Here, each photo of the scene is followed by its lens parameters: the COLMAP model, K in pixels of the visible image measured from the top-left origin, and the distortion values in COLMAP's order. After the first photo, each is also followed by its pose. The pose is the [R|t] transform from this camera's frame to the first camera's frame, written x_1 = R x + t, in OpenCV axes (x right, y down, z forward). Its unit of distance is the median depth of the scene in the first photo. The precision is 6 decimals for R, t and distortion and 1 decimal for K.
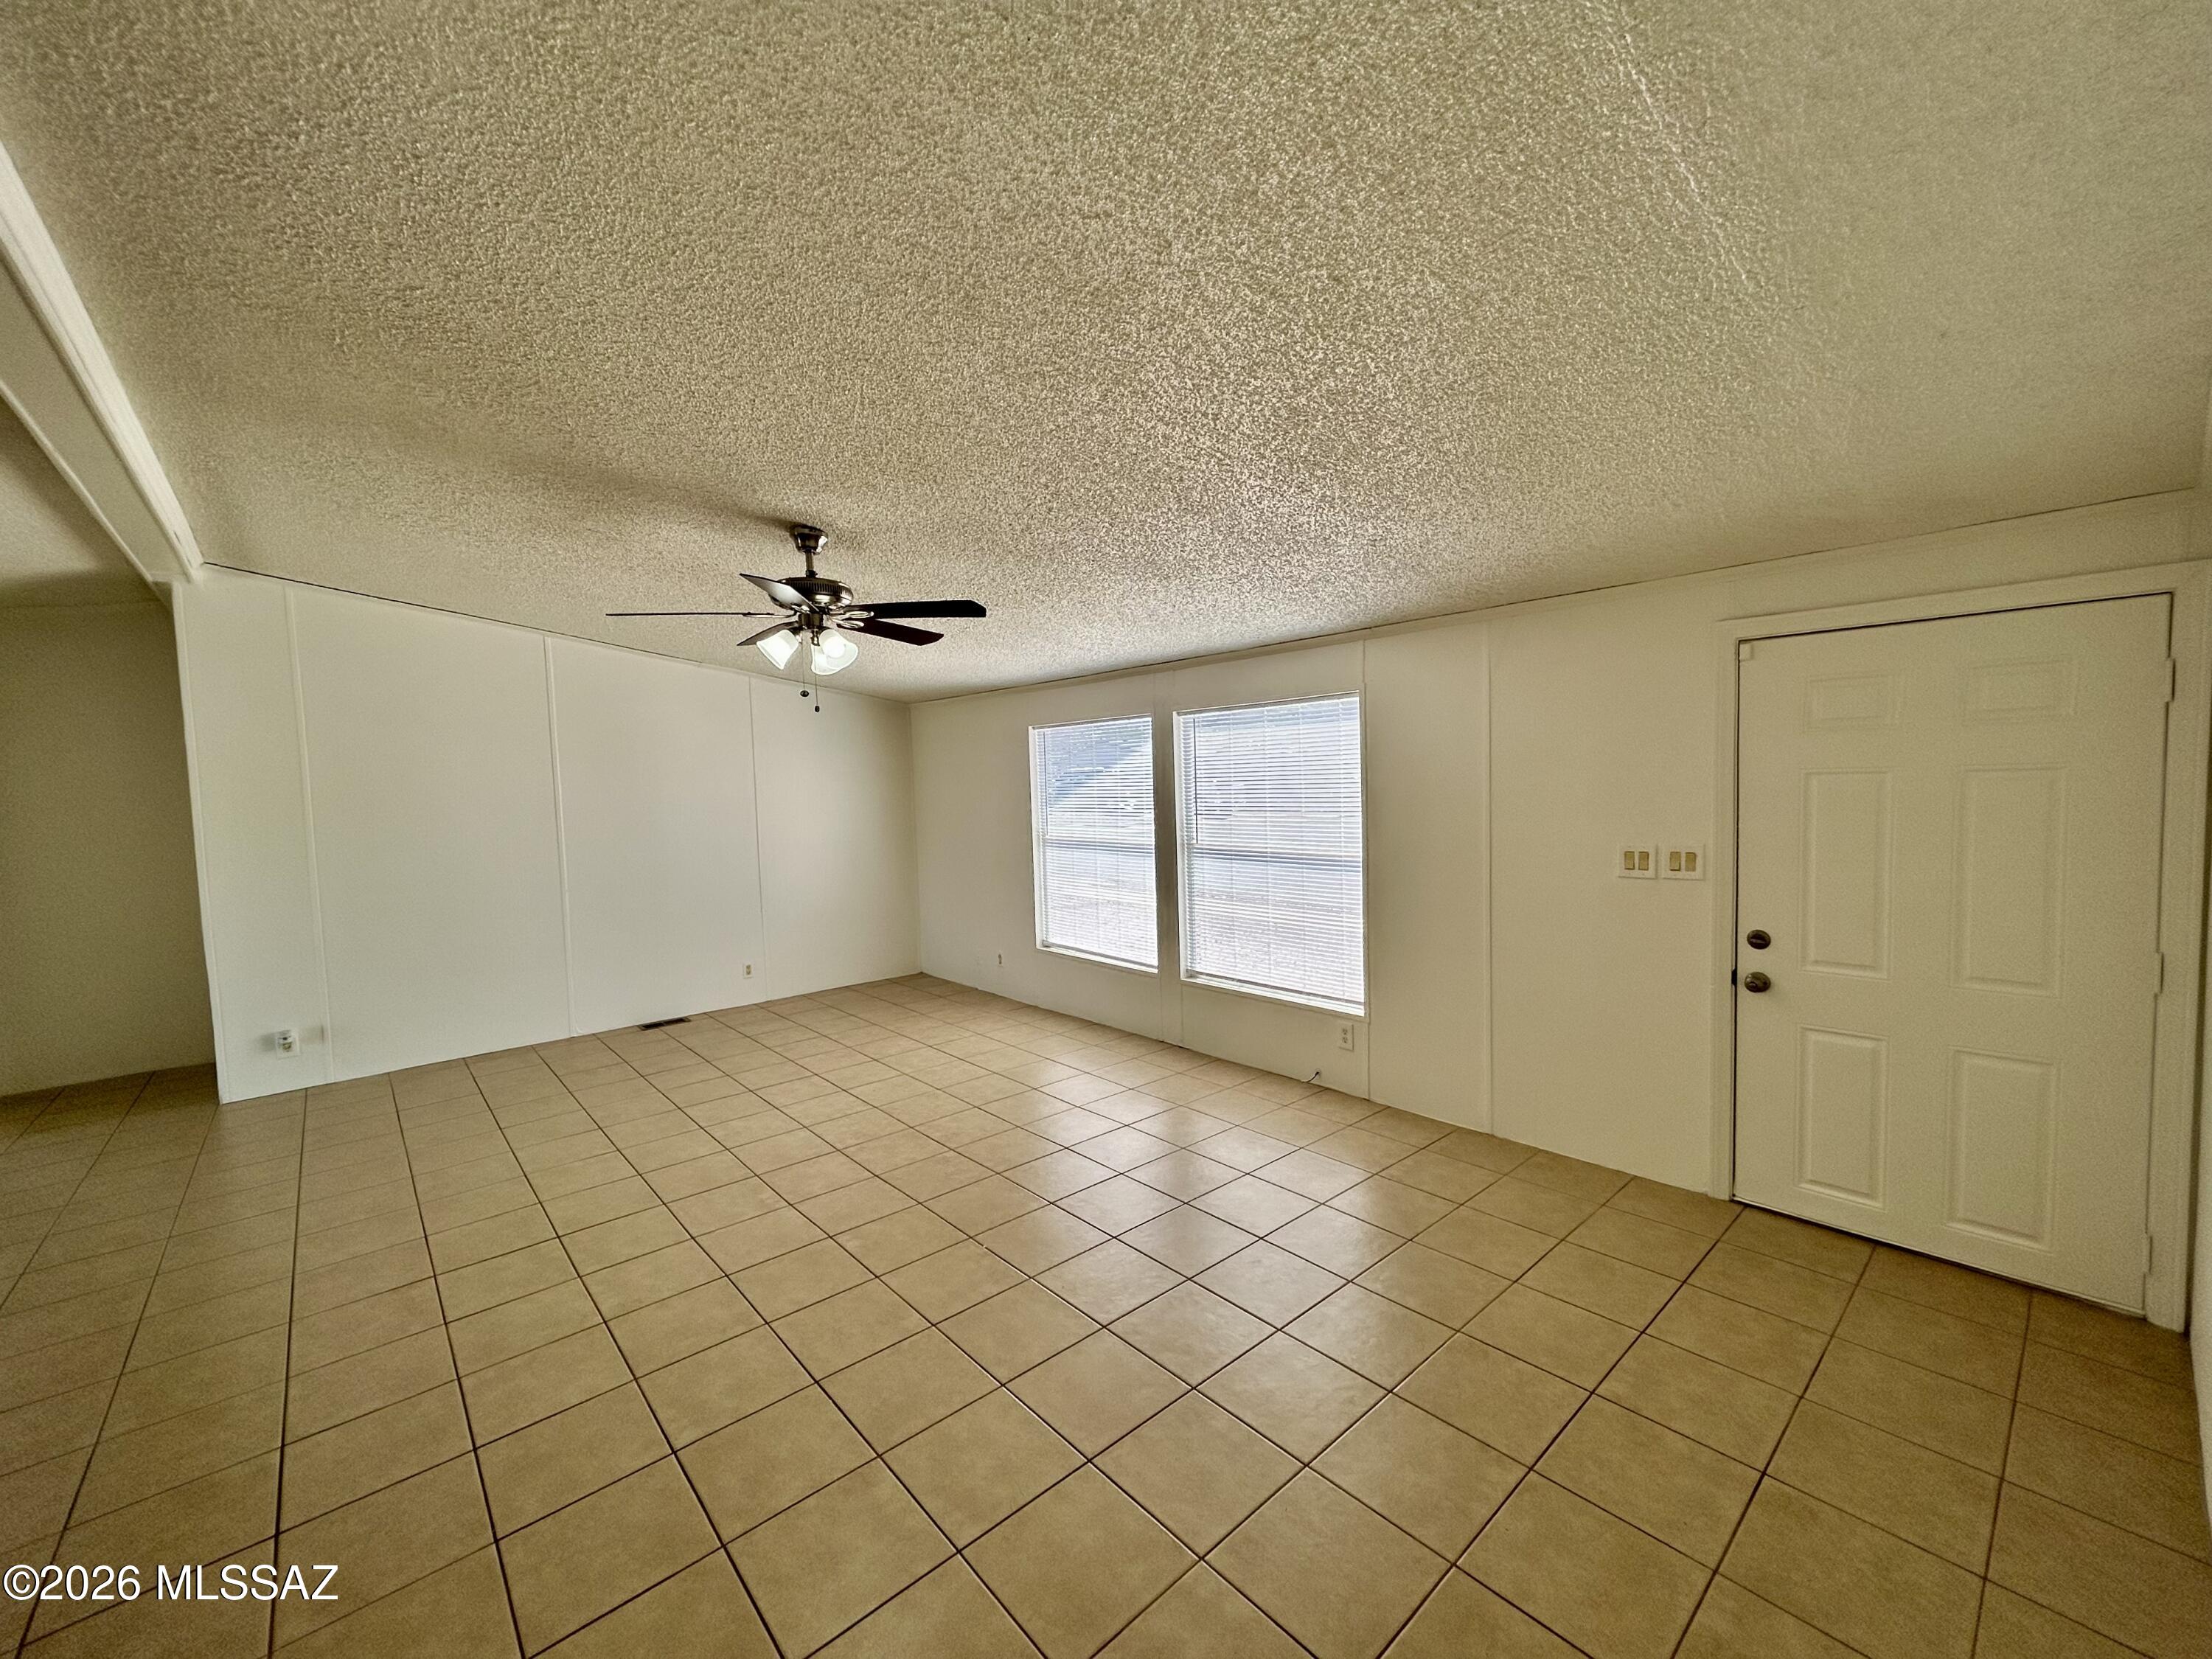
lens RADIAL K [[890.0, 0, 1107.1], [0, 890.0, 820.0], [0, 0, 1]] dist [0.001486, -0.000445]
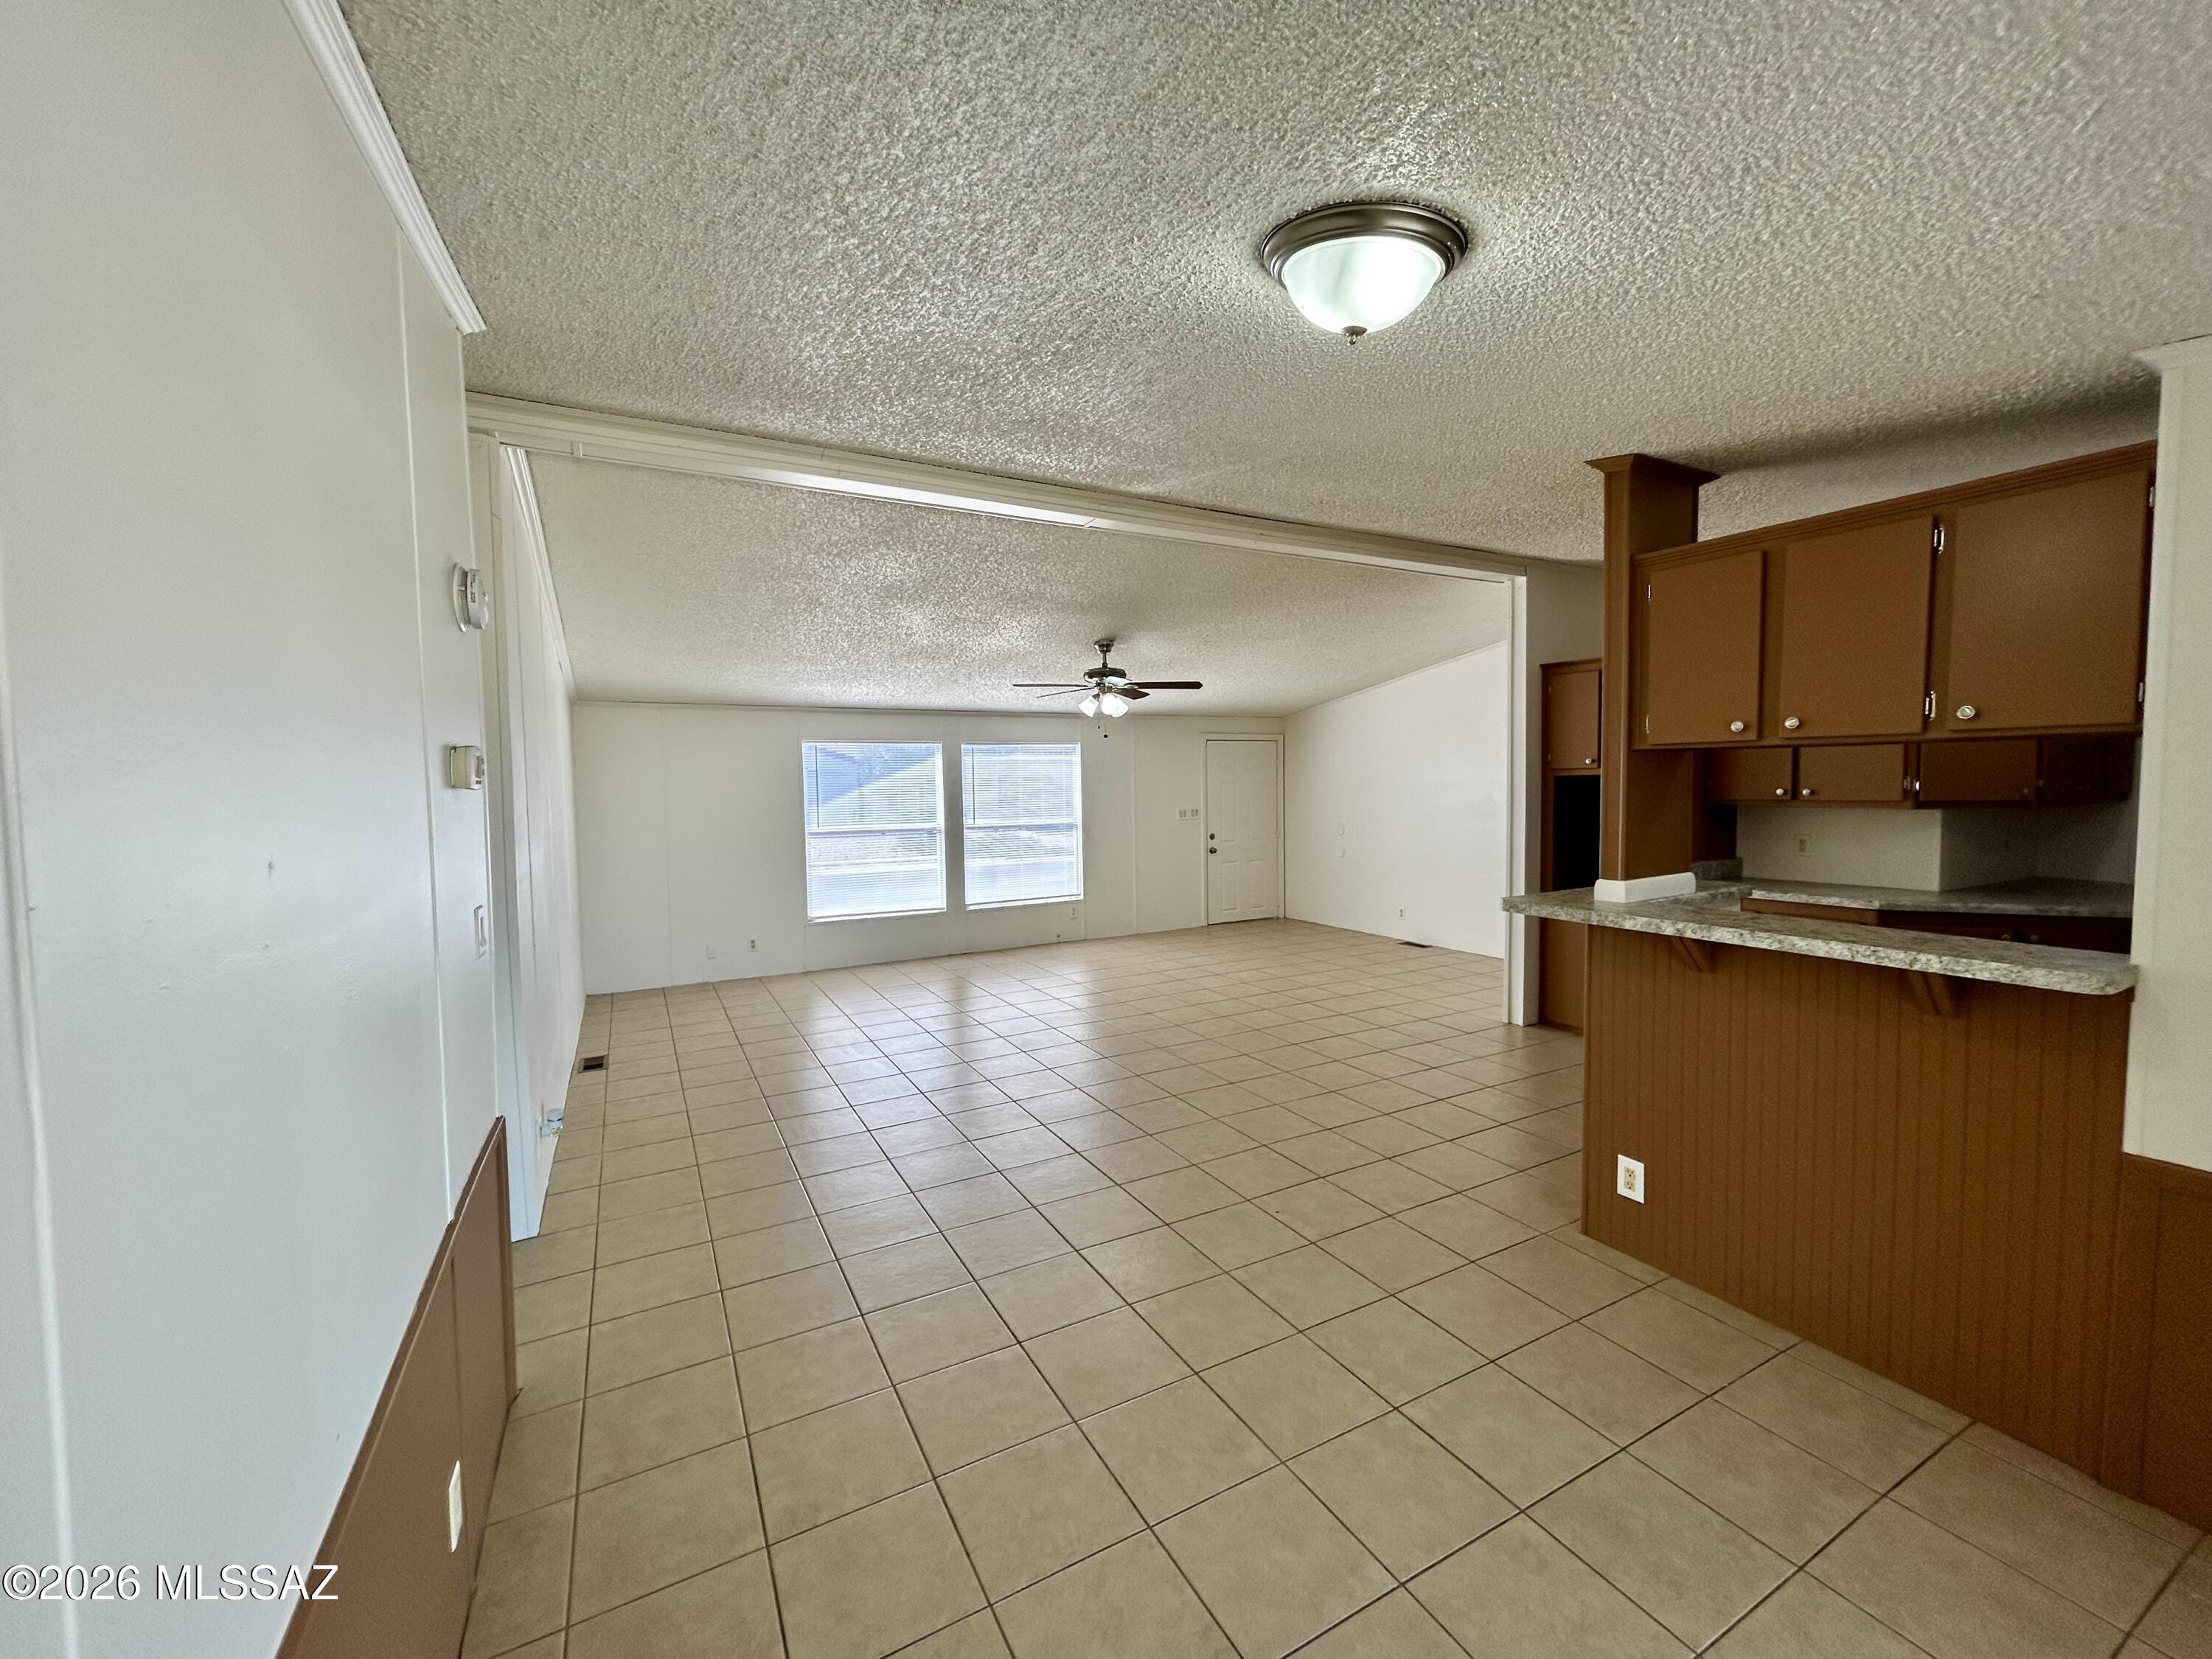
lens RADIAL K [[890.0, 0, 1111.7], [0, 890.0, 839.5], [0, 0, 1]] dist [0.001486, -0.000445]
pose [[0.228125, -0.039719, 0.972821, -1.451409], [0.056371, 0.998030, 0.027529, 0.024387], [-0.971999, 0.048559, 0.229915, 0.387263]]
